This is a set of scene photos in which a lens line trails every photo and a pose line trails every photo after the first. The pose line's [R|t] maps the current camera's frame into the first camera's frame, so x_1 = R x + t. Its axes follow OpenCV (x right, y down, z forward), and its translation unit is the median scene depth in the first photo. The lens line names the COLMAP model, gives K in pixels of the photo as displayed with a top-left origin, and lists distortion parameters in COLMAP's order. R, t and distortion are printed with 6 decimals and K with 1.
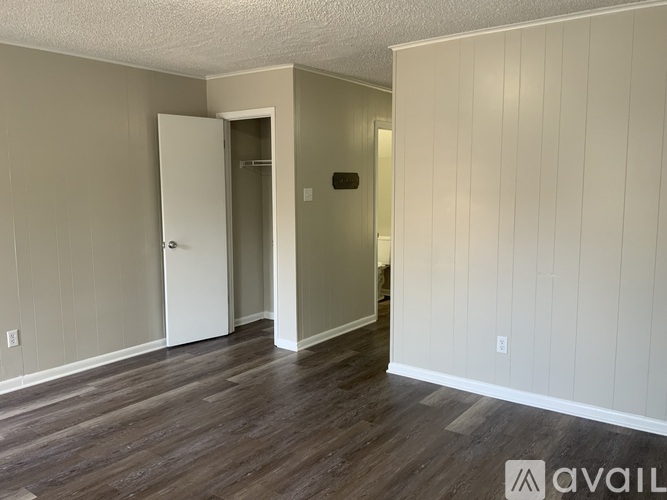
lens RADIAL K [[551.4, 0, 329.4], [0, 551.4, 248.5], [0, 0, 1]] dist [0.055444, -0.126085]
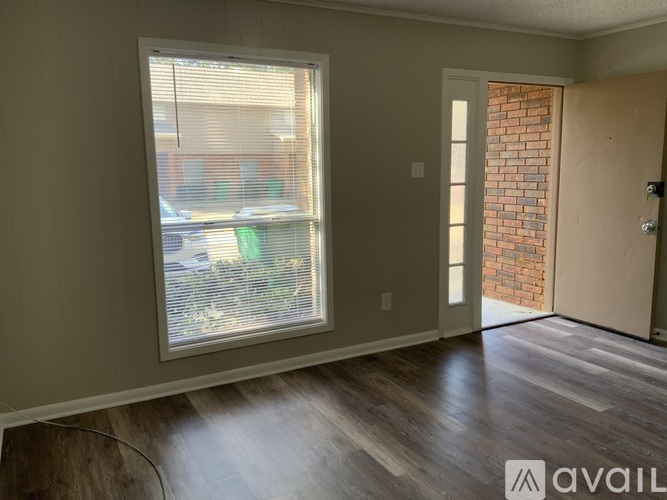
lens RADIAL K [[551.4, 0, 329.4], [0, 551.4, 248.5], [0, 0, 1]] dist [0.055444, -0.126085]
pose [[-0.426943, 0.151713, -0.891461, 0.500794], [-0.087491, 0.974270, 0.207708, -0.057724], [0.900036, 0.166675, -0.402685, 0.630164]]
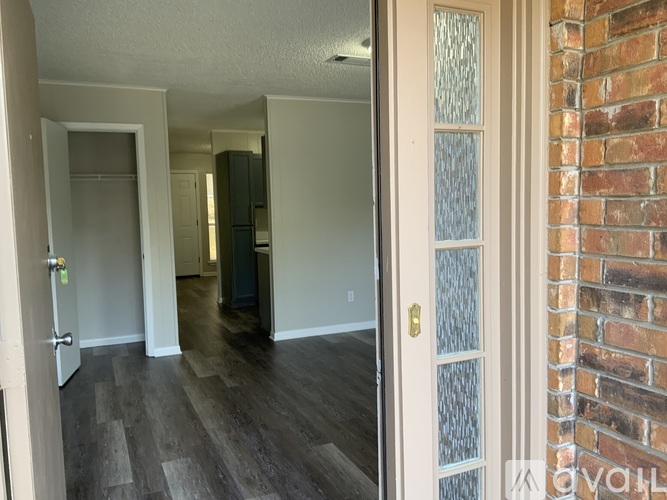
lens RADIAL K [[551.4, 0, 329.4], [0, 551.4, 248.5], [0, 0, 1]] dist [0.055444, -0.126085]
pose [[0.493056, -0.073896, 0.866853, -1.086330], [0.126024, 0.991944, 0.012878, 0.009276], [-0.860821, 0.102894, 0.498397, 0.252055]]
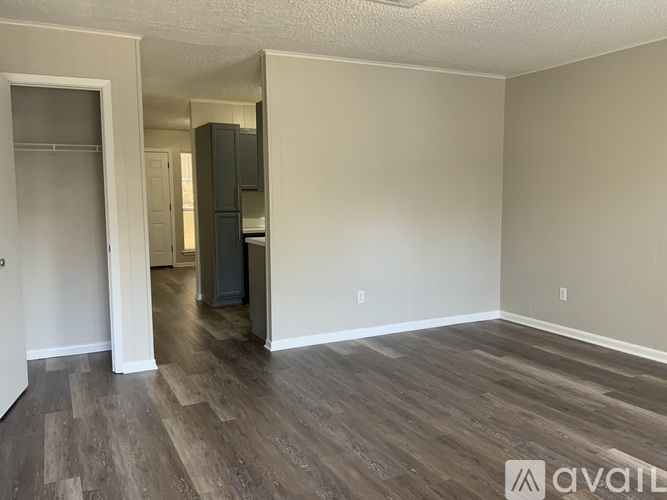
lens RADIAL K [[551.4, 0, 329.4], [0, 551.4, 248.5], [0, 0, 1]] dist [0.055444, -0.126085]
pose [[0.445892, -0.087415, 0.890808, -0.903708], [0.112729, 0.992780, 0.040995, -0.006349], [-0.887960, 0.082140, 0.452526, 0.458072]]
